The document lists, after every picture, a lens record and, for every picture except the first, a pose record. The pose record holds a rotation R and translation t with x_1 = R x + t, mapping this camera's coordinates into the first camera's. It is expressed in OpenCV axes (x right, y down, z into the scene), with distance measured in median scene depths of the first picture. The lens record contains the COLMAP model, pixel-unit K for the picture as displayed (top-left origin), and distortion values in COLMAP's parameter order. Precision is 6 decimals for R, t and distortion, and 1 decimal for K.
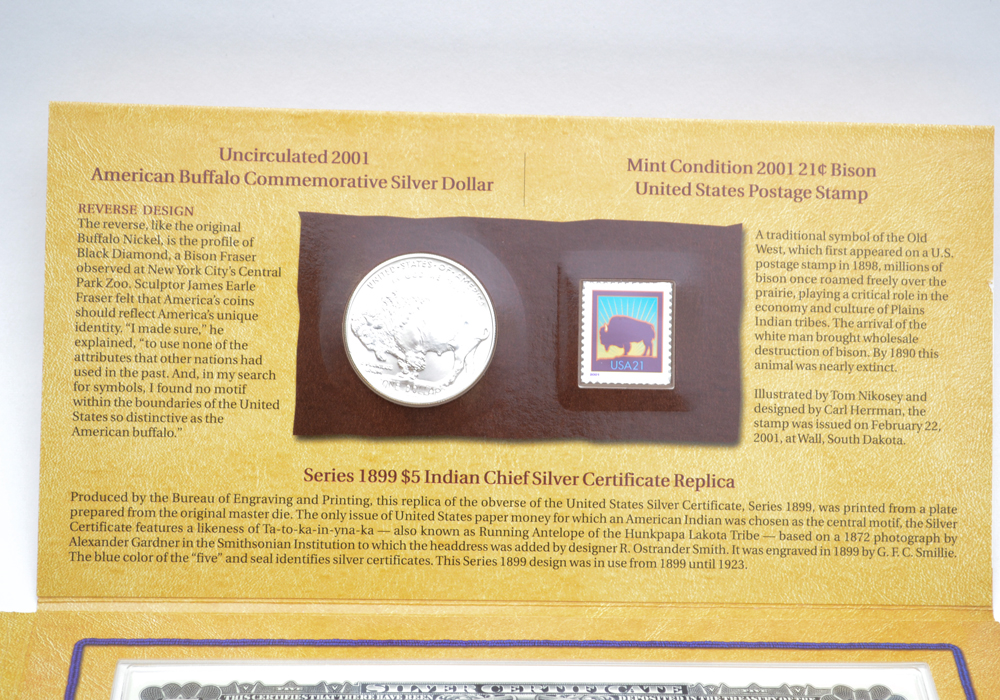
lens RADIAL K [[1884.6, 0, 501.6], [0, 1884.6, 383.1], [0, 0, 1]] dist [0.042240, 0.339349]
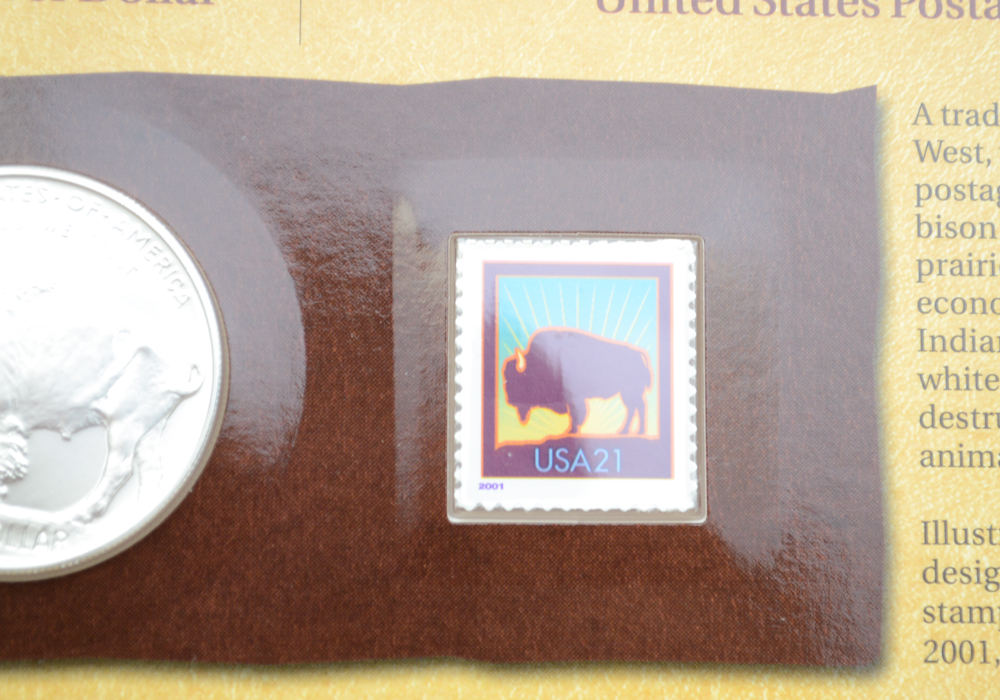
lens RADIAL K [[2395.0, 0, 524.5], [0, 2395.0, 351.1], [0, 0, 1]] dist [0.058040, 0.085872]
pose [[0.999884, -0.013090, 0.007800, 0.052285], [0.013742, 0.995803, -0.090480, 0.011658], [-0.006583, 0.090577, 0.995868, 0.525035]]
